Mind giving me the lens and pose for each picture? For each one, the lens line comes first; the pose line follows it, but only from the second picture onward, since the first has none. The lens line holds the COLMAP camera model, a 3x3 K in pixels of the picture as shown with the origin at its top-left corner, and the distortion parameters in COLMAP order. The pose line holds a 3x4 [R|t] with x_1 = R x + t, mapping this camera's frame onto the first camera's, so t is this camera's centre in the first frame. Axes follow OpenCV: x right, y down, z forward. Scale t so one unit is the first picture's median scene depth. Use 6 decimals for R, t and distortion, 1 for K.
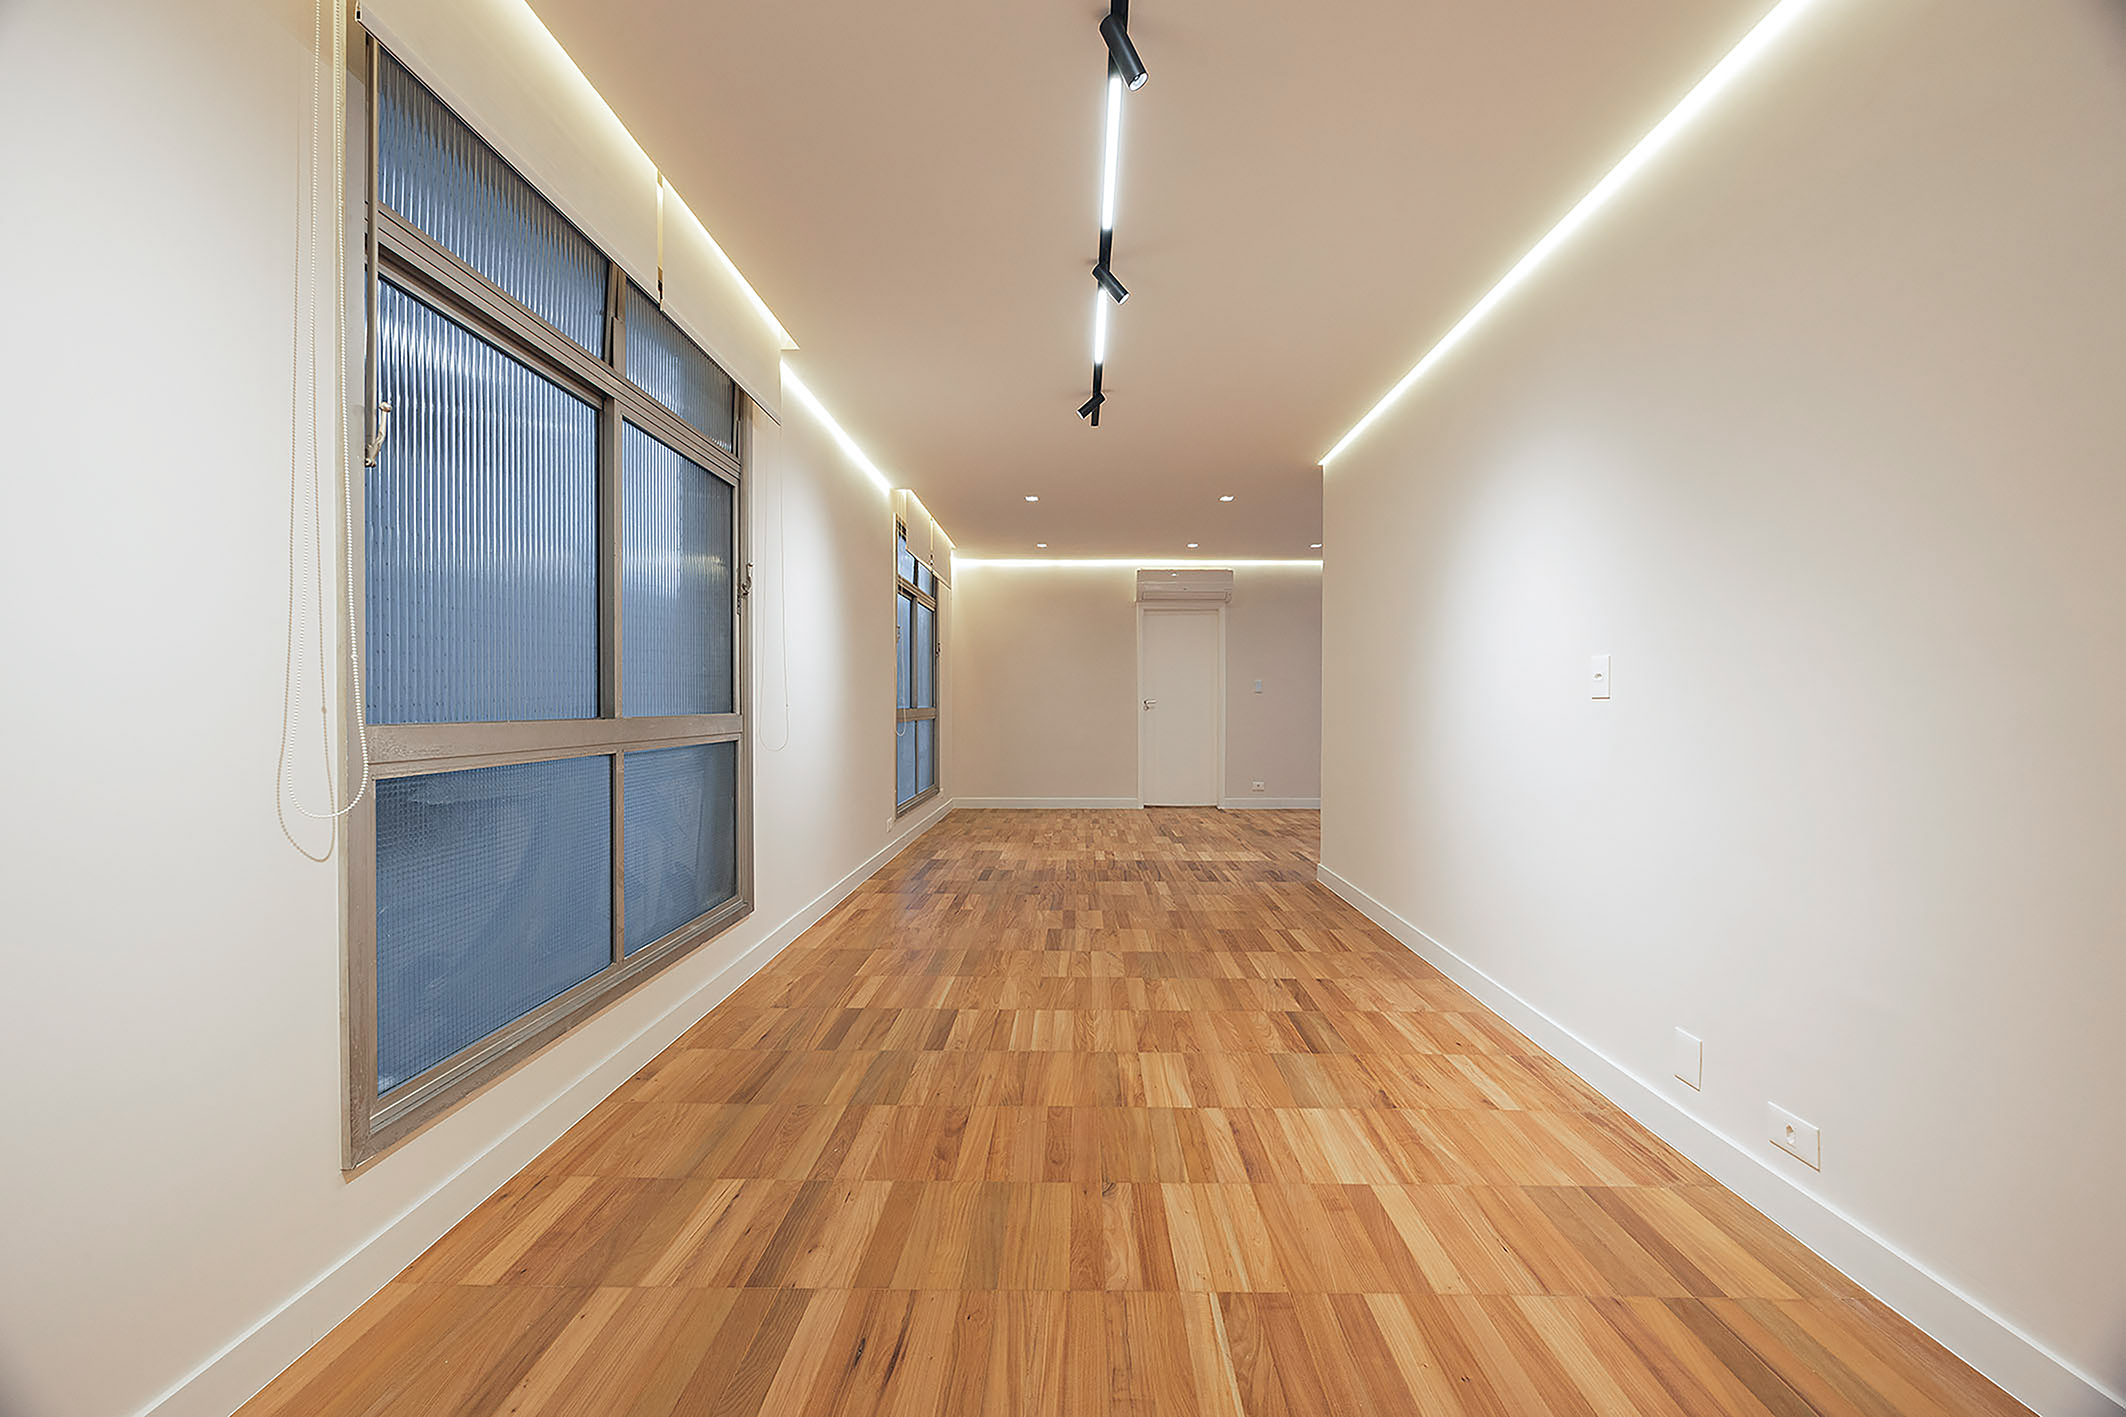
lens RADIAL K [[811.0, 0, 1063.0], [0, 811.0, 708.5], [0, 0, 1]] dist [0.000325, 0.000060]
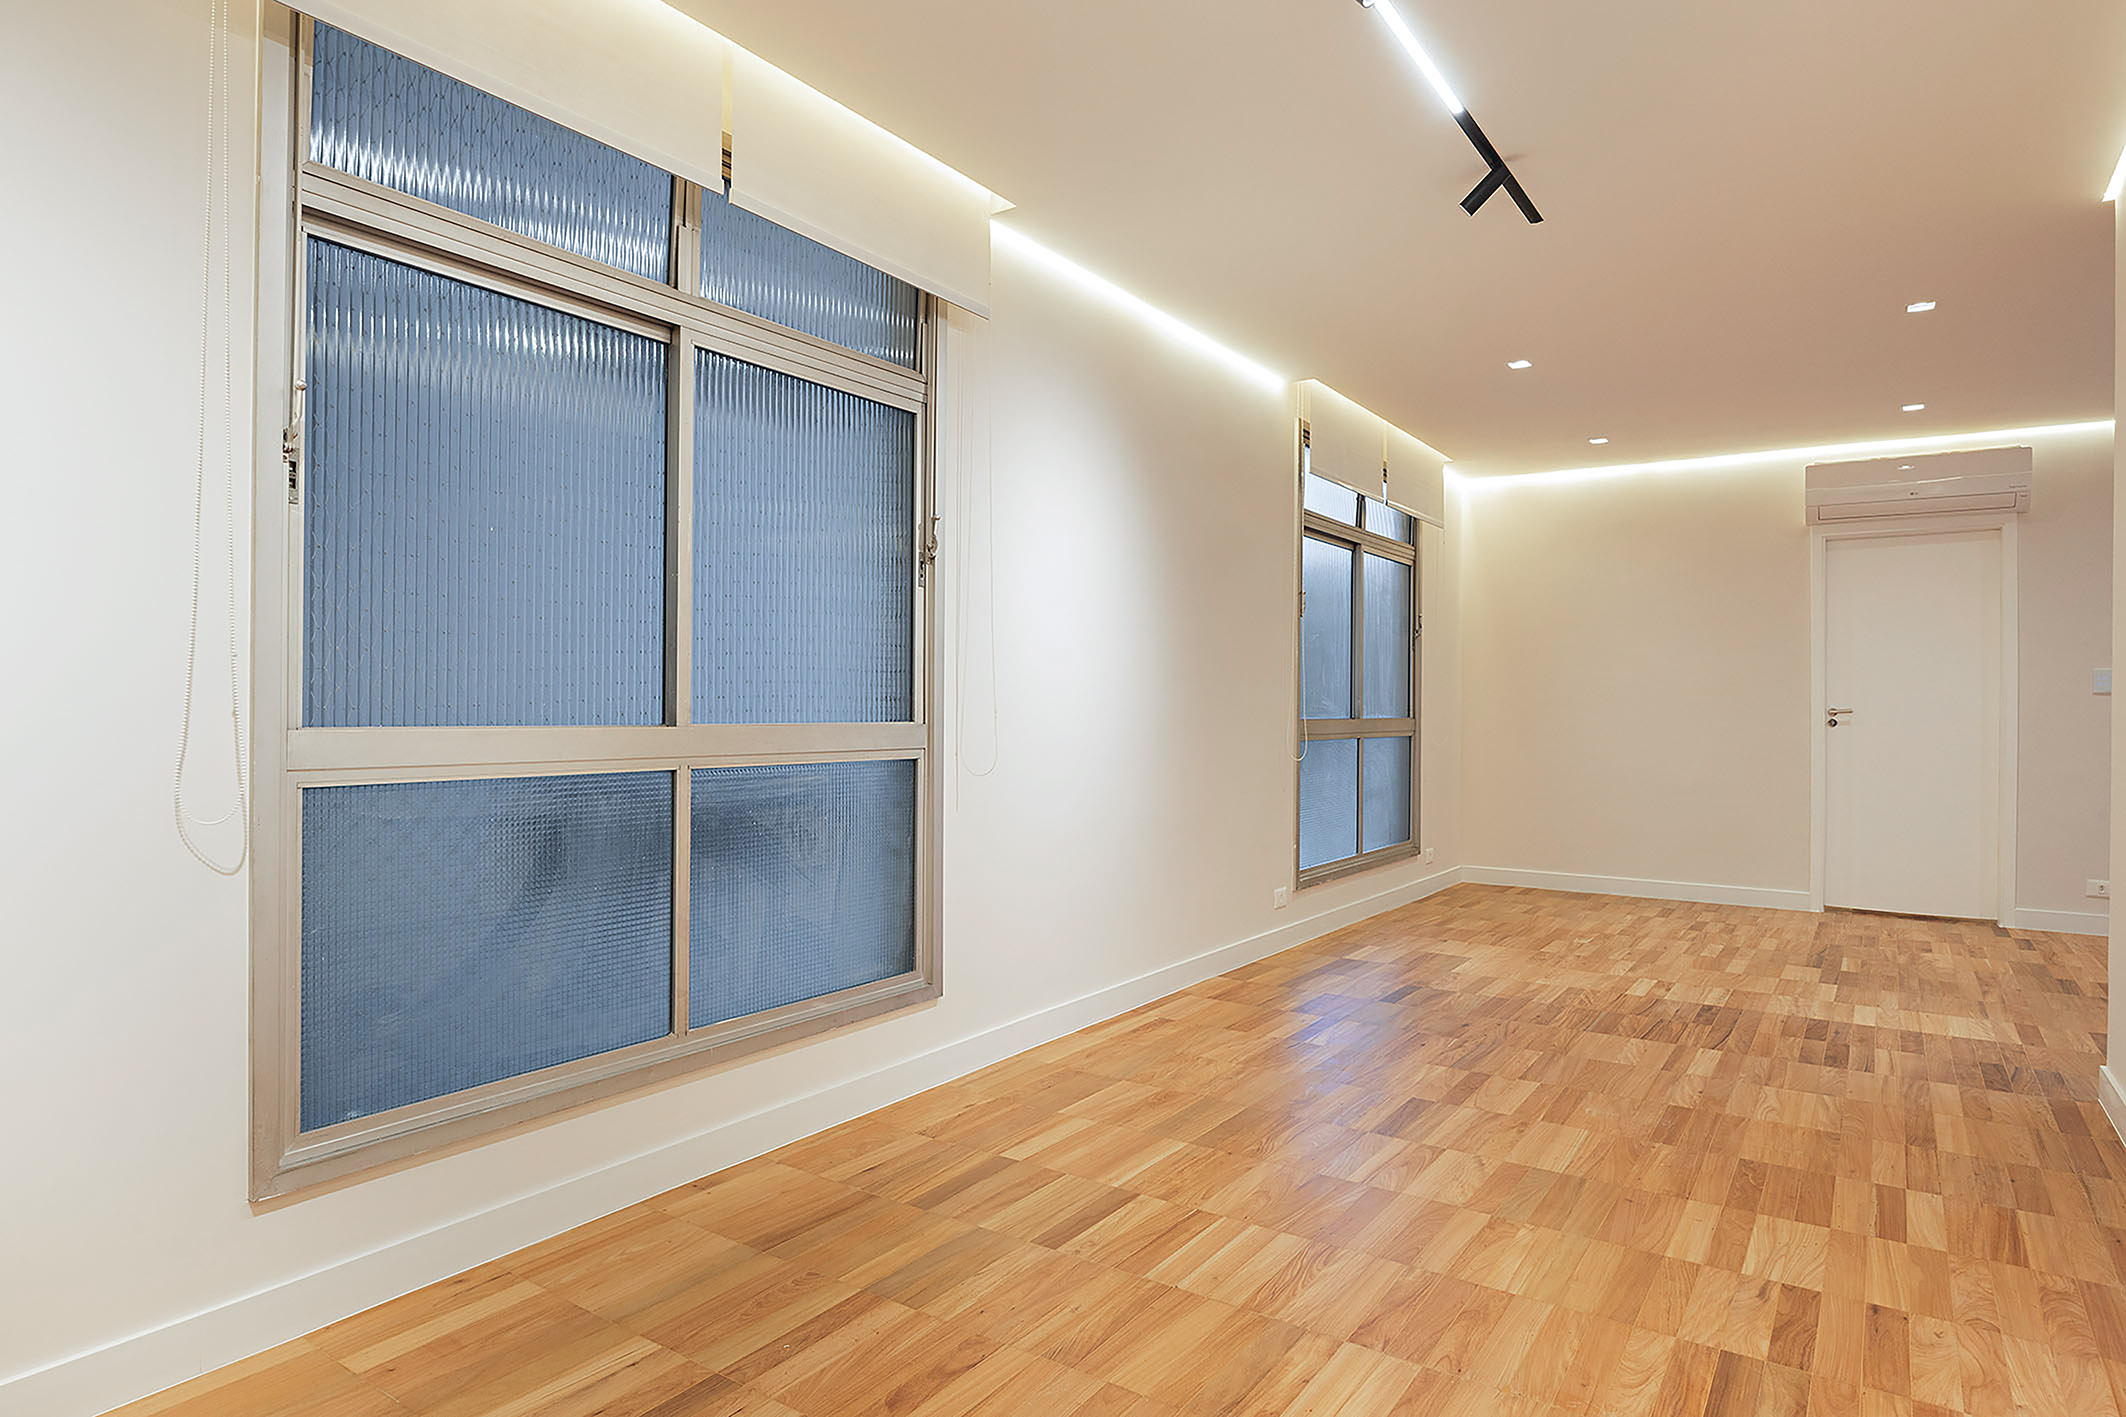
lens RADIAL K [[1210.0, 0, 1063.0], [0, 1210.0, 708.5], [0, 0, 1]] dist [-0.007285, 0.001803]
pose [[0.834725, 0.005413, -0.550641, 0.306311], [-0.010544, 0.999925, -0.006155, -0.001074], [0.550566, 0.010944, 0.834720, 0.160152]]
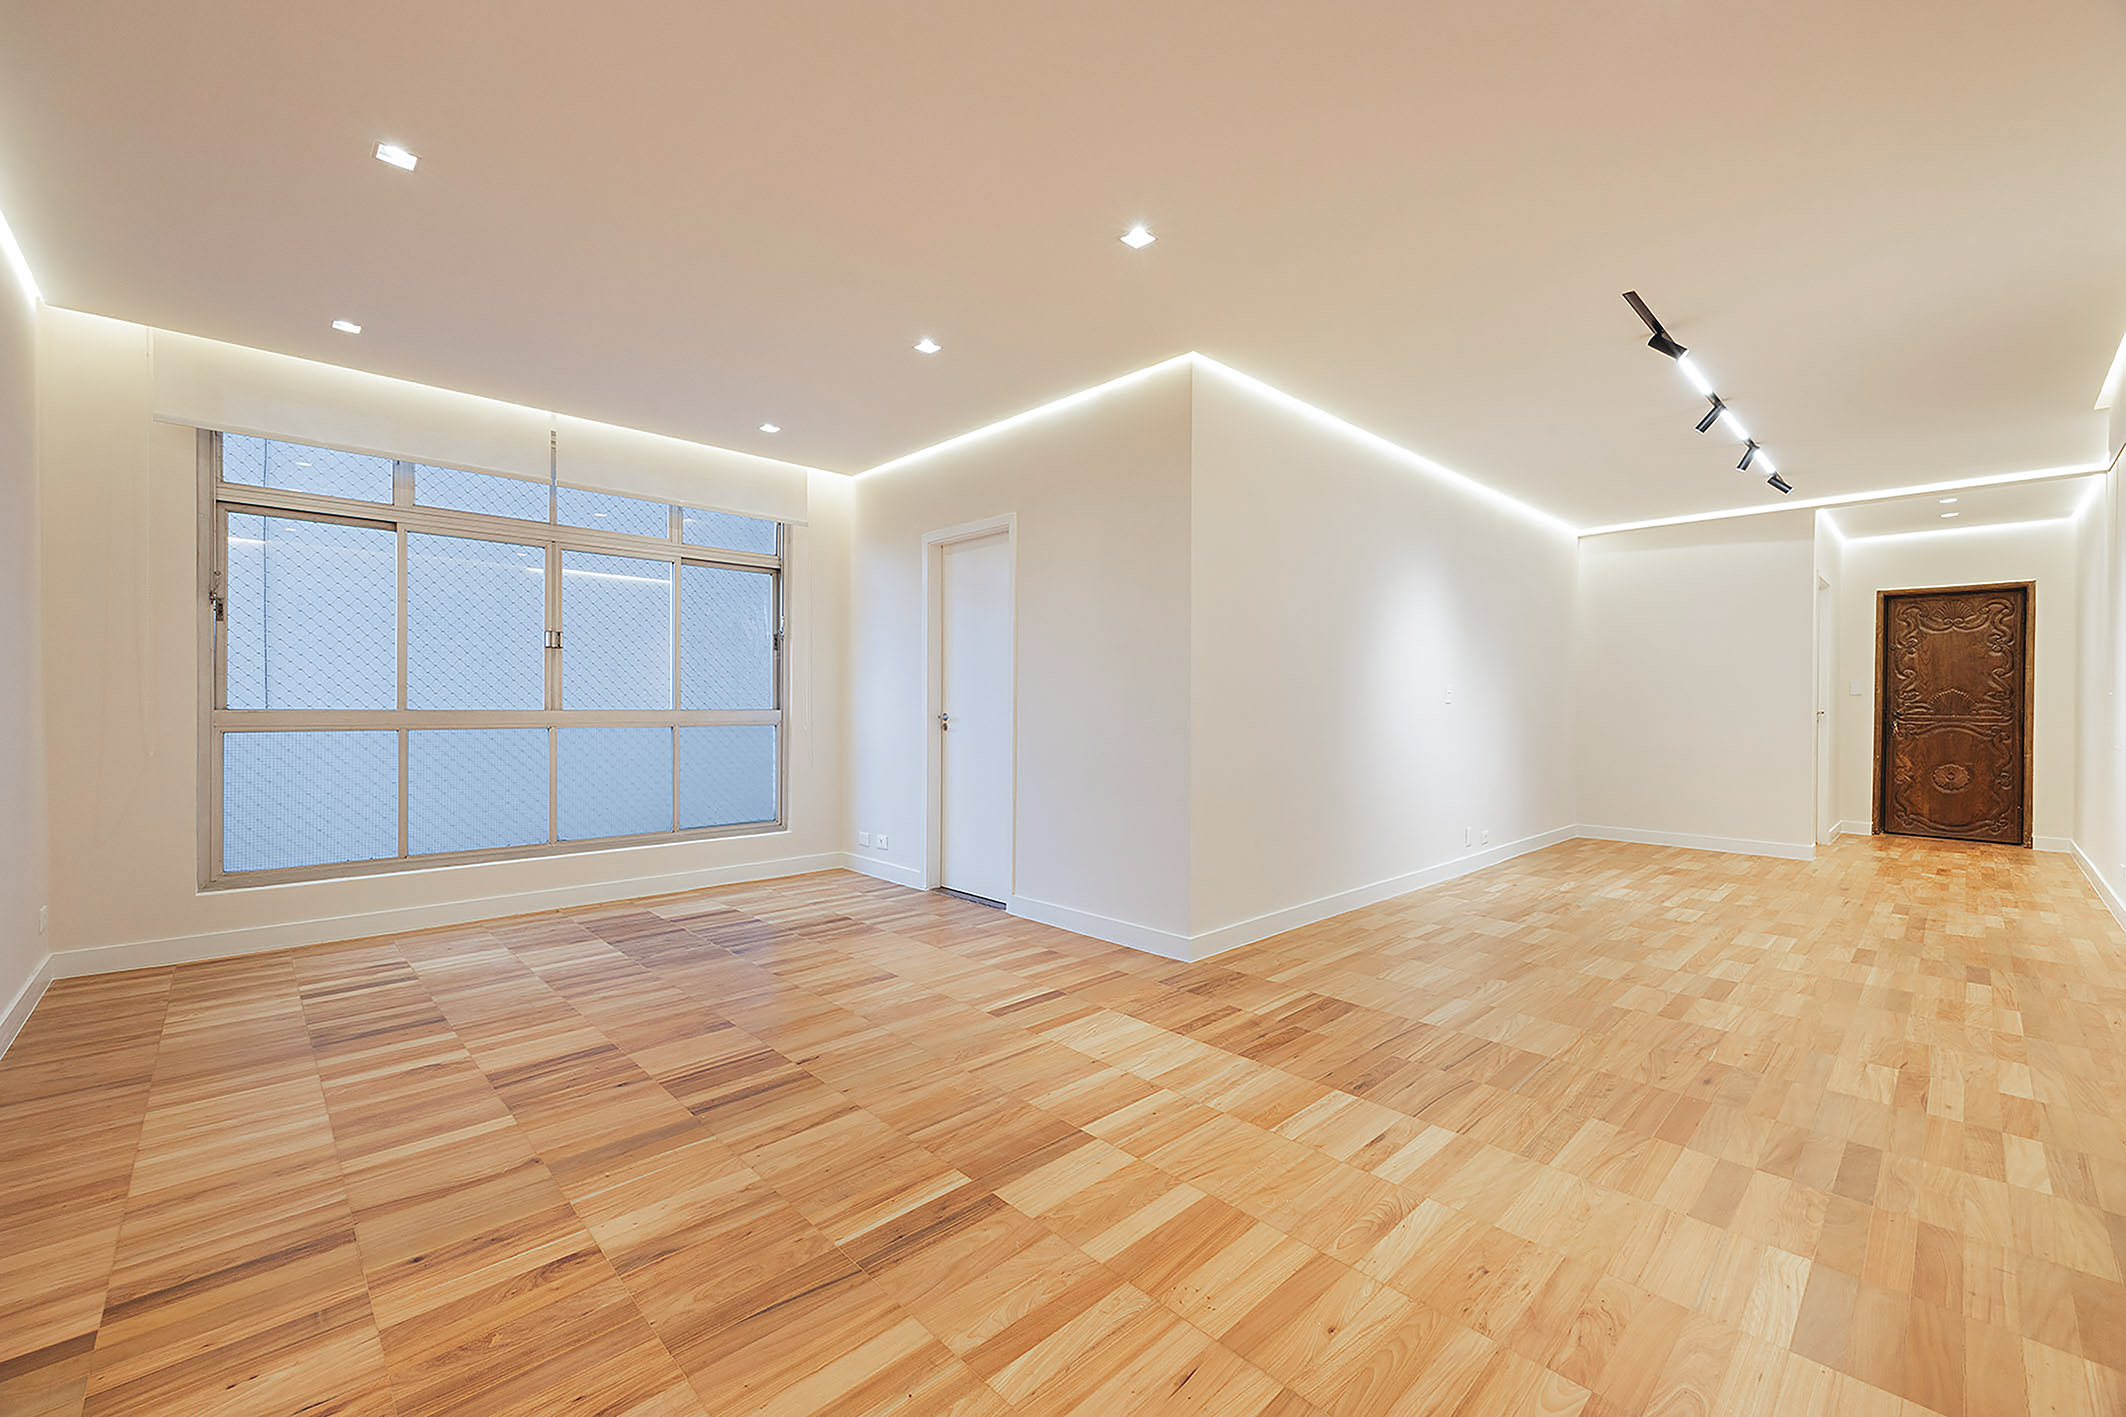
lens RADIAL K [[846.7, 0, 1063.0], [0, 846.7, 708.5], [0, 0, 1]] dist [0.000894, 0.000109]
pose [[-0.700561, -0.008220, 0.713545, -0.184982], [-0.000924, 0.999943, 0.010612, -0.016052], [-0.713592, 0.006775, -0.700529, 2.451953]]
